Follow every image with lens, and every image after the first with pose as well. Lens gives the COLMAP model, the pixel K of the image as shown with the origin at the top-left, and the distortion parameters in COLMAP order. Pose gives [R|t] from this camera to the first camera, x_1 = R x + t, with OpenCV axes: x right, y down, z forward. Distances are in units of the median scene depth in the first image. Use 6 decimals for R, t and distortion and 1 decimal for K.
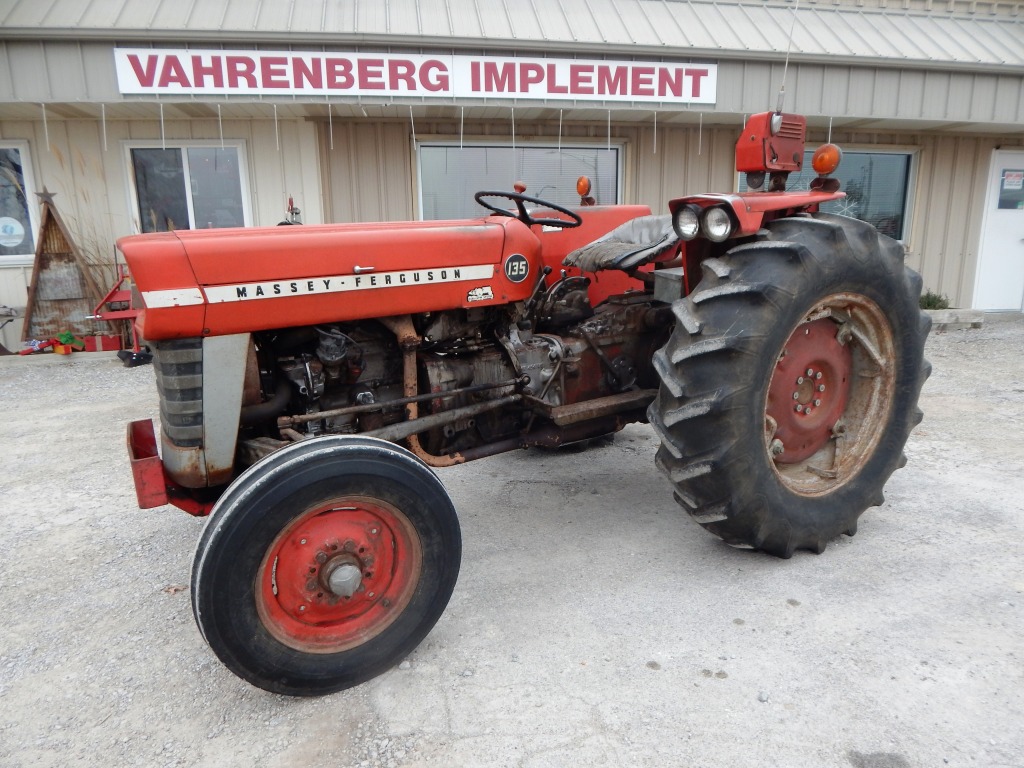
lens RADIAL K [[670.8, 0, 520.8], [0, 670.8, 387.5], [0, 0, 1]] dist [-0.006221, -0.002783]
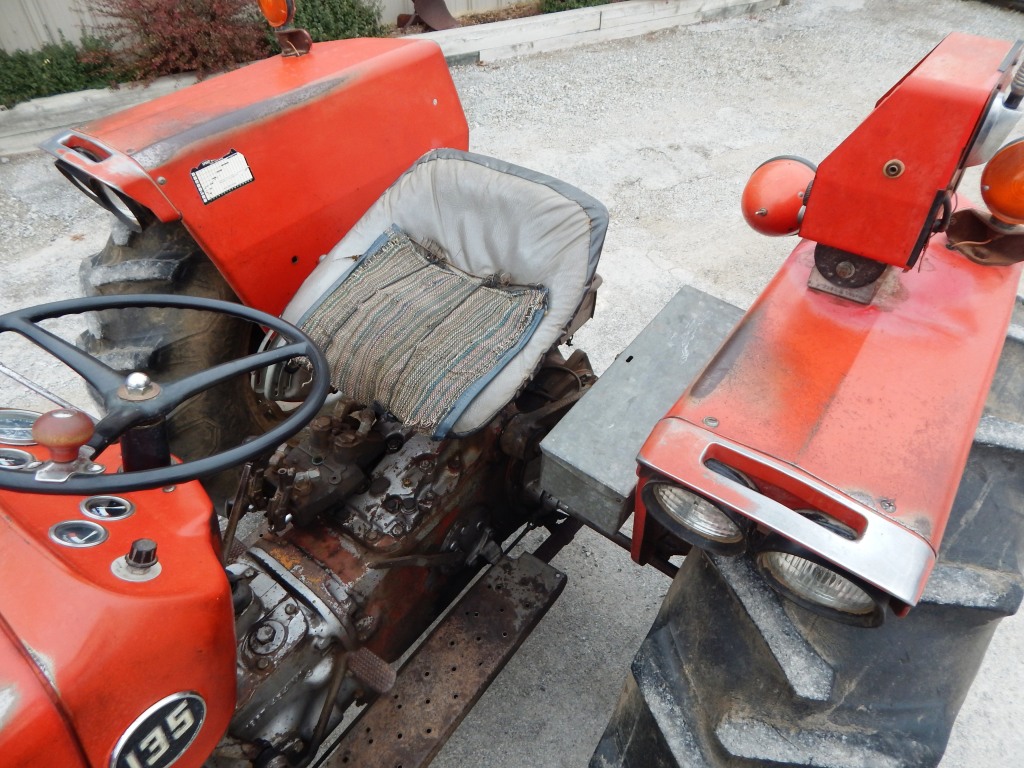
lens RADIAL K [[659.8, 0, 507.7], [0, 659.8, 365.5], [0, 0, 1]] dist [0.008718, 0.003056]
pose [[0.935844, -0.237254, 0.260587, 0.116471], [0.078332, 0.860979, 0.502573, -0.526958], [-0.343598, -0.449918, 0.824327, 0.899715]]
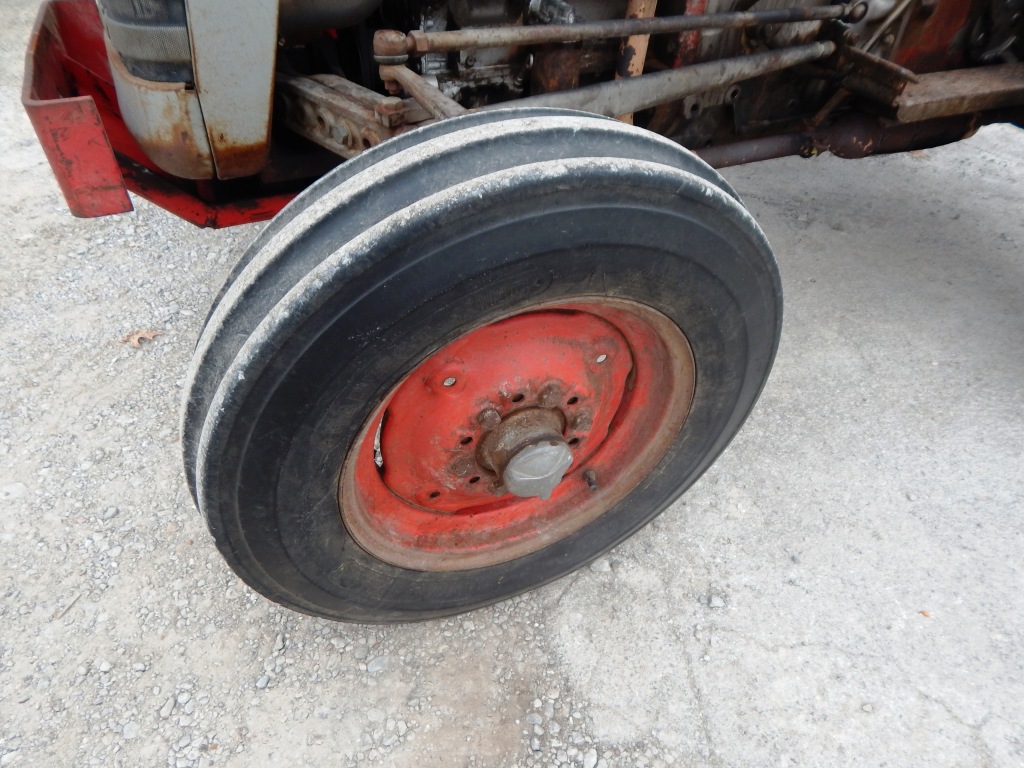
lens RADIAL K [[666.4, 0, 534.2], [0, 666.4, 382.0], [0, 0, 1]] dist [-0.004665, -0.004671]
pose [[0.990031, 0.140811, -0.003416, -0.227013], [-0.121796, 0.868020, 0.481360, 0.022757], [0.070746, -0.476145, 0.876517, 0.539500]]
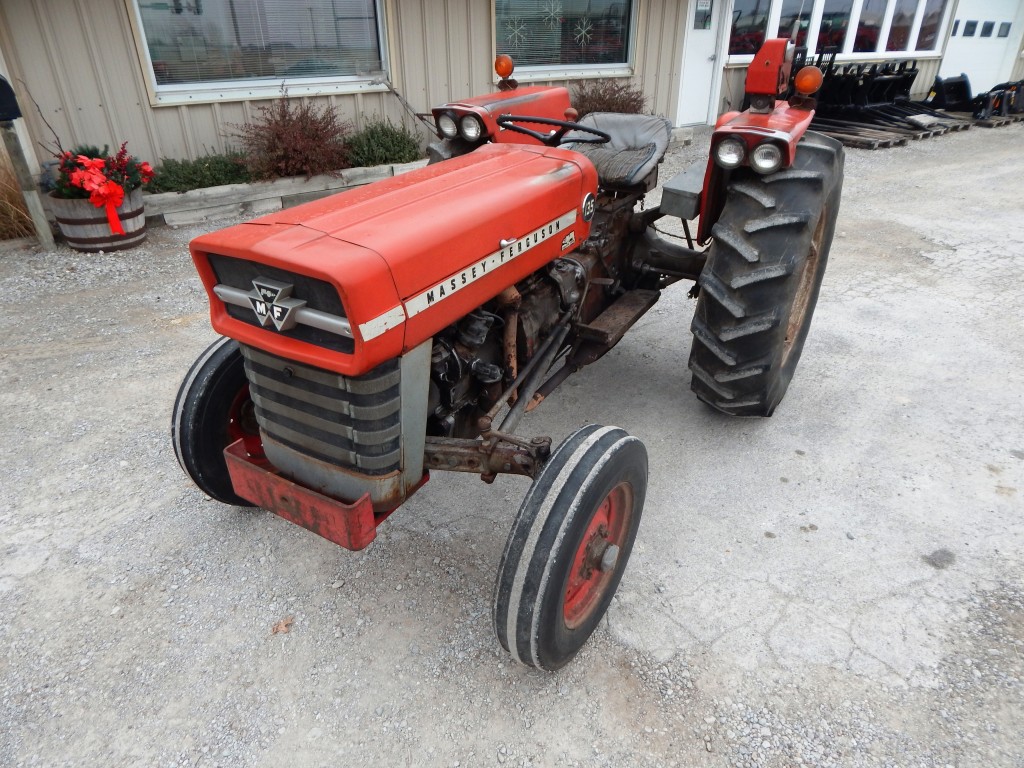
lens RADIAL K [[670.3, 0, 507.5], [0, 670.3, 382.0], [0, 0, 1]] dist [-0.006922, -0.004870]
pose [[0.882035, -0.206801, 0.423376, -0.680039], [0.084063, 0.953188, 0.290460, -0.266505], [-0.463624, -0.220606, 0.858129, 0.168604]]
